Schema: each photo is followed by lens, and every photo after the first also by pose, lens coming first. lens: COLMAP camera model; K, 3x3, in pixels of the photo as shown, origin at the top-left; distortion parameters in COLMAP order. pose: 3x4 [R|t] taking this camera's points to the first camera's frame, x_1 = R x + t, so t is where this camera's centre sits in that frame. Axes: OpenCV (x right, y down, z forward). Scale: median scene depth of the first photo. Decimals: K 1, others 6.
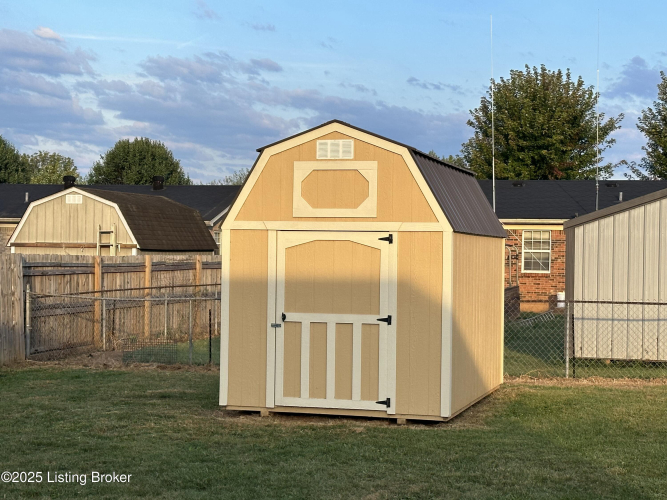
lens RADIAL K [[1278.5, 0, 333.4], [0, 1278.5, 251.4], [0, 0, 1]] dist [0.010557, 0.000000]
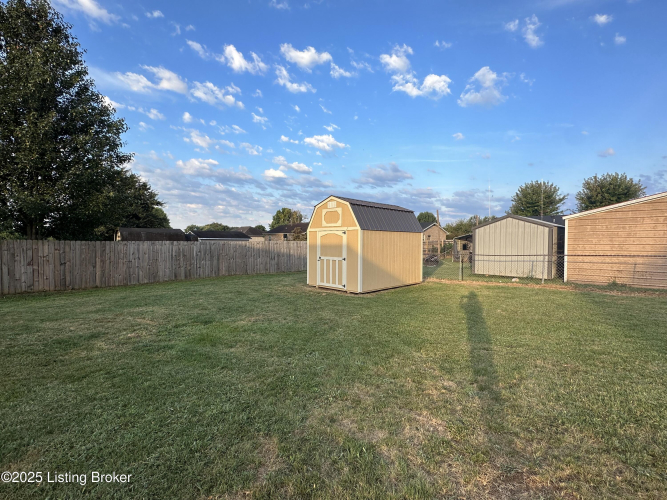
lens RADIAL K [[313.9, 0, 333.9], [0, 313.9, 245.8], [0, 0, 1]] dist [-0.001464, -0.000106]
pose [[0.877921, -0.003954, -0.478788, 0.373282], [0.009415, 0.999915, 0.009006, 0.014365], [0.478712, -0.012414, 0.877884, 0.323011]]
